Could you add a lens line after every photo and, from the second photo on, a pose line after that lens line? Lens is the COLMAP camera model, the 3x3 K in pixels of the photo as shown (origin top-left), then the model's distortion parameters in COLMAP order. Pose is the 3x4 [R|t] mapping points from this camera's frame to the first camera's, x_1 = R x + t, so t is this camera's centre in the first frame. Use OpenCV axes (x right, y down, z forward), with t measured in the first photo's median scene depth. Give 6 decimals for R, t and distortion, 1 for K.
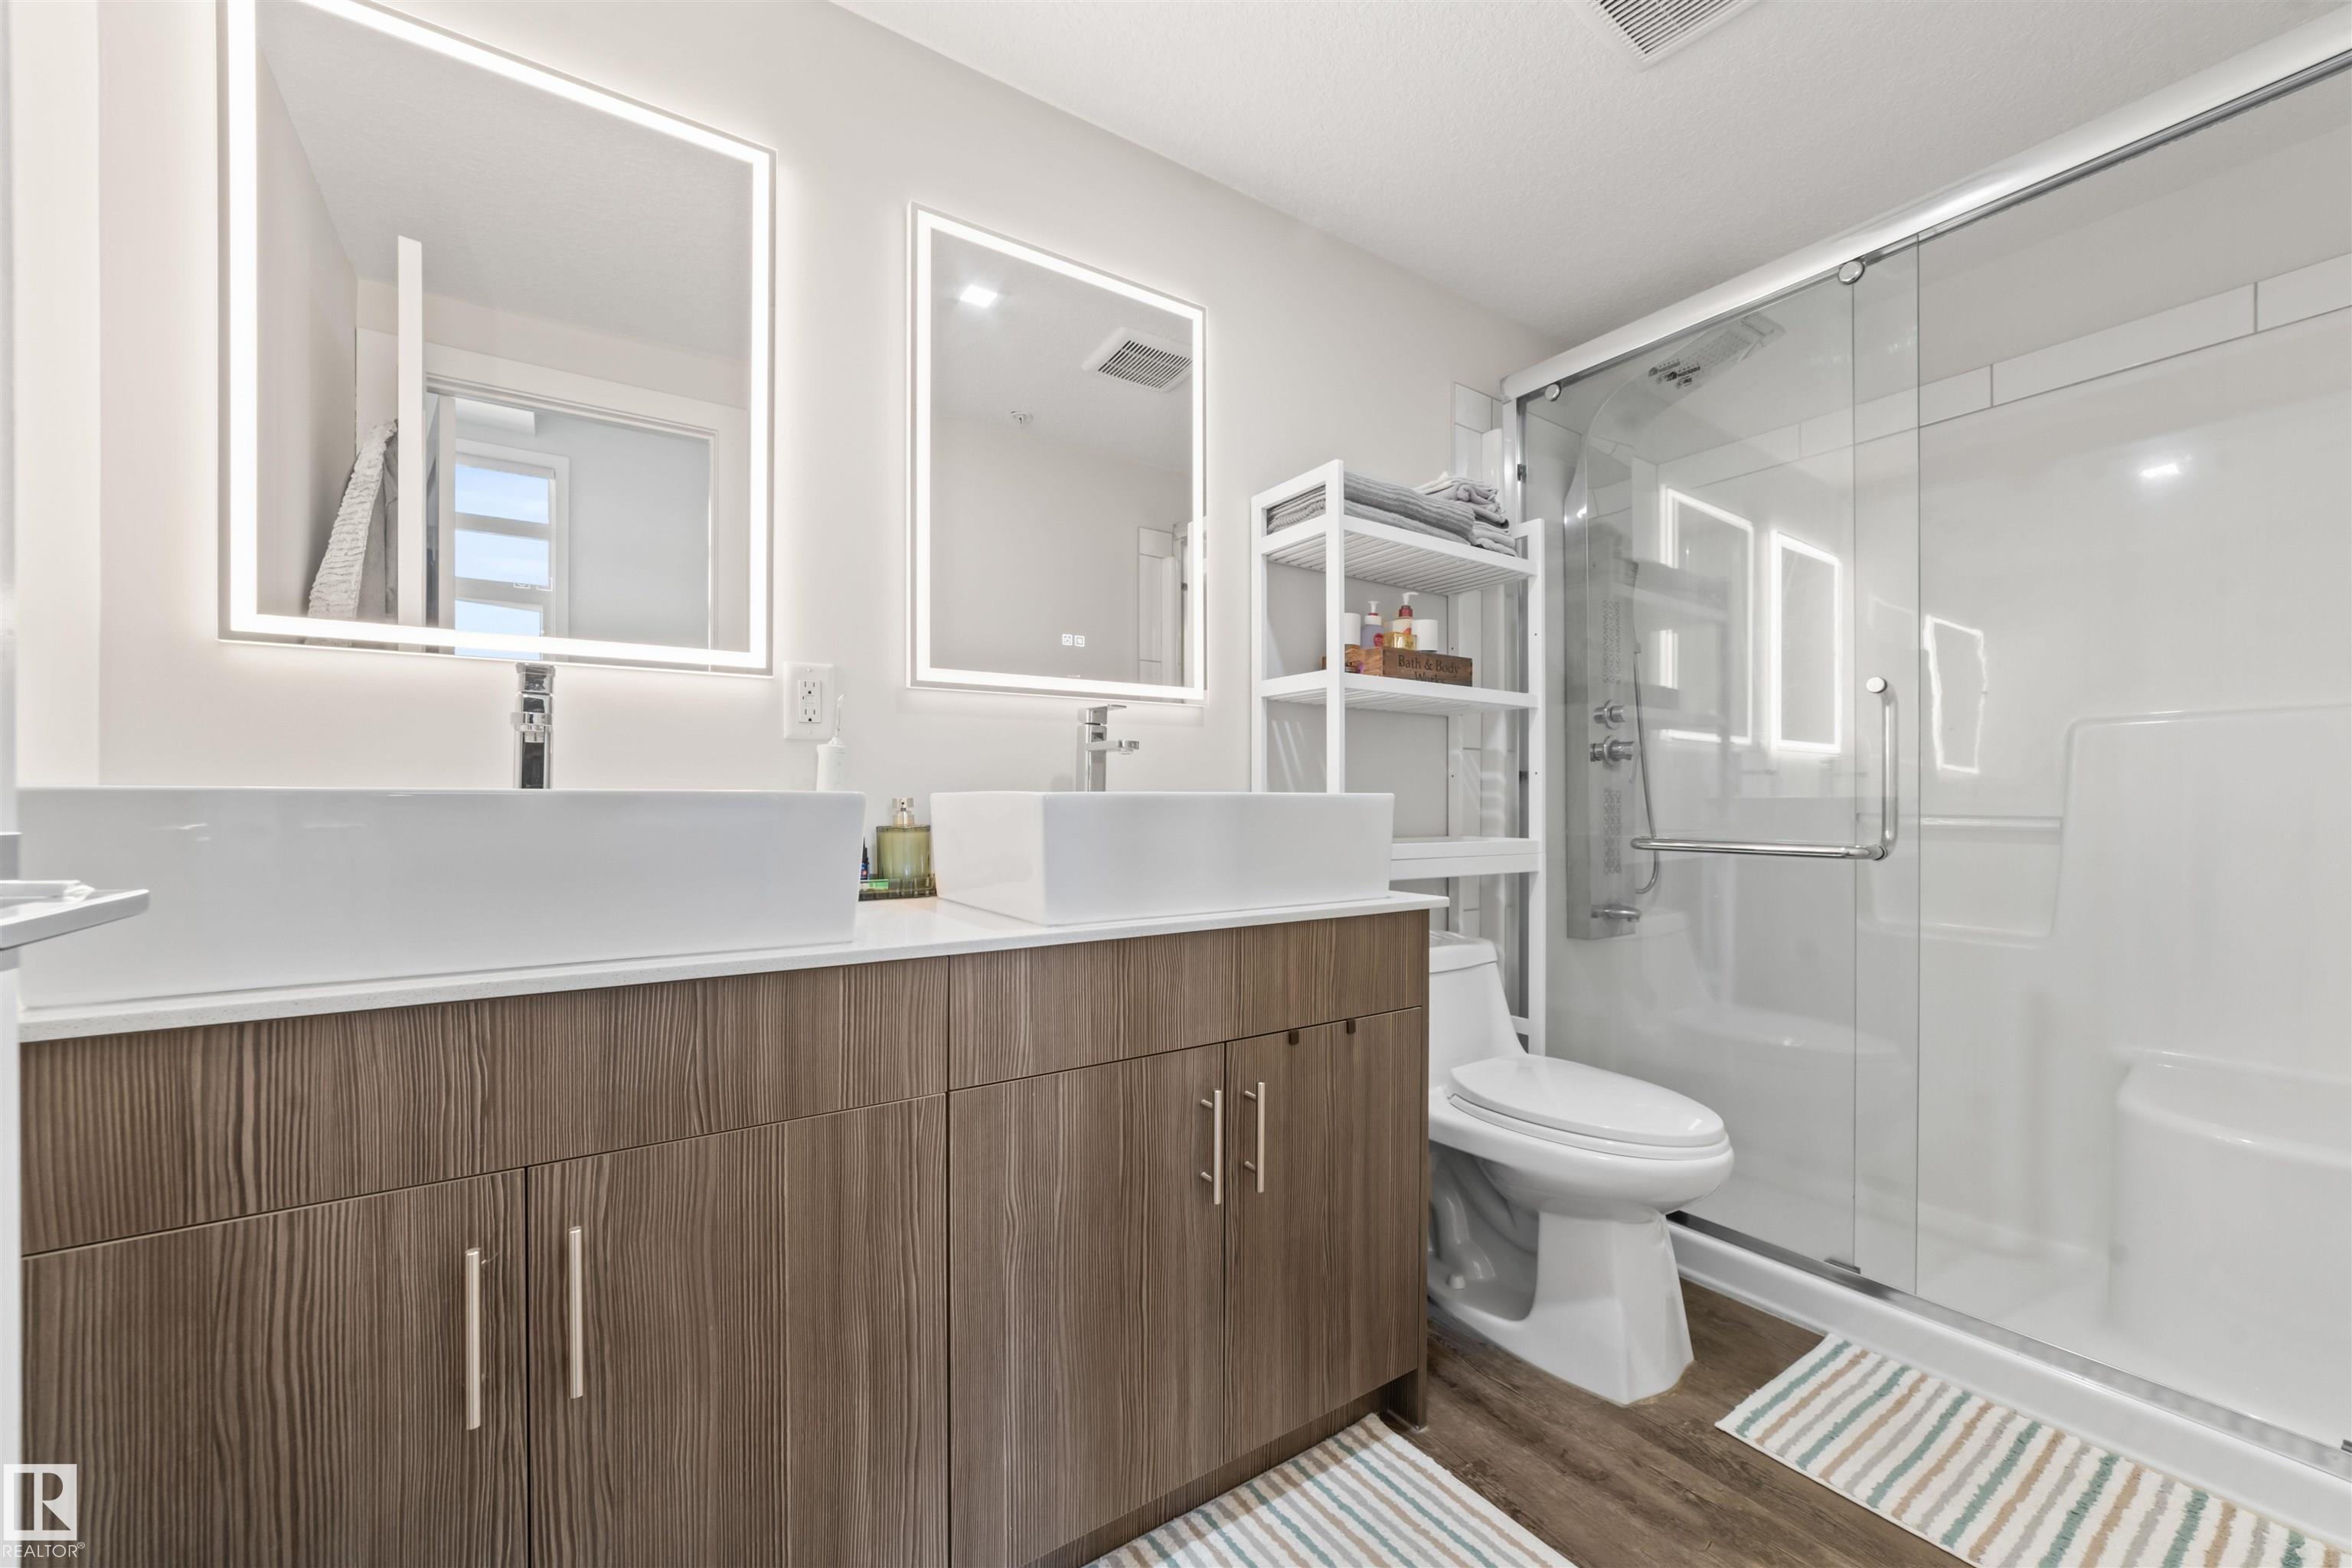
lens RADIAL K [[940.9, 0, 1187.3], [0, 940.9, 833.7], [0, 0, 1]] dist [-0.026495, 0.008095]
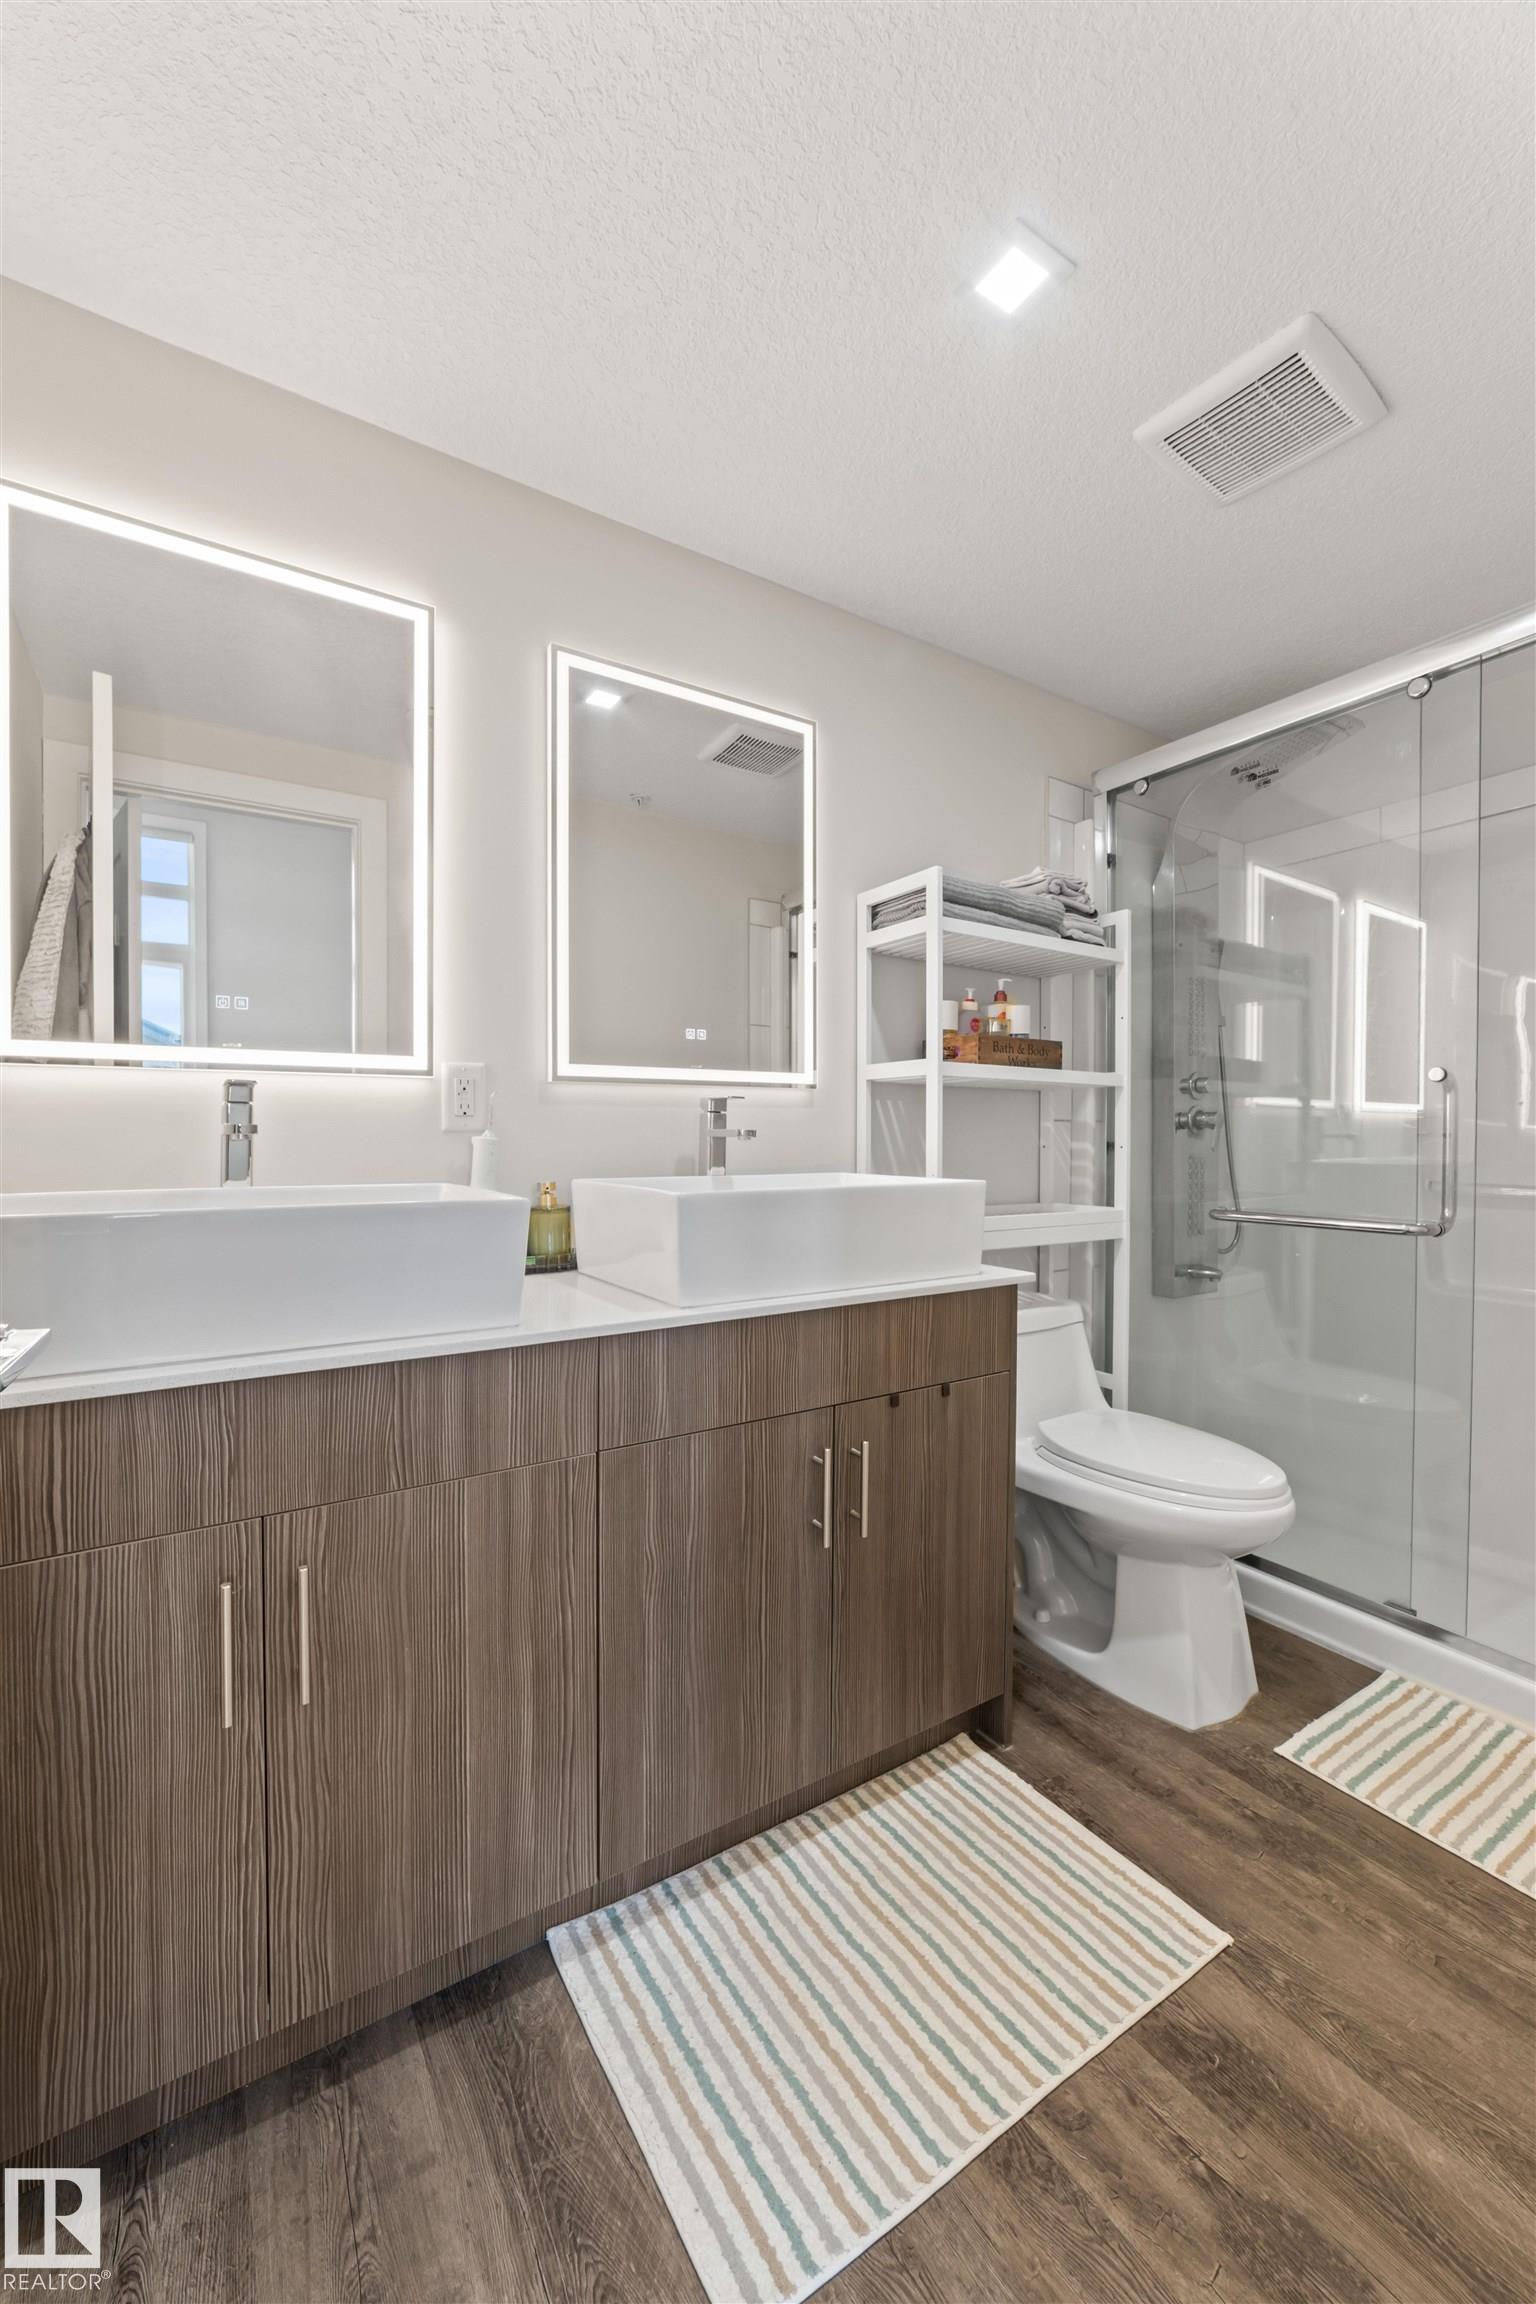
lens RADIAL K [[920.6, 0, 759.9], [0, 920.6, 1183.3], [0, 0, 1]] dist [-0.029345, 0.010846]
pose [[0.999460, 0.002792, -0.032745, -0.011418], [-0.002308, 0.999888, 0.014801, -0.054534], [0.032783, -0.014717, 0.999354, -0.093817]]
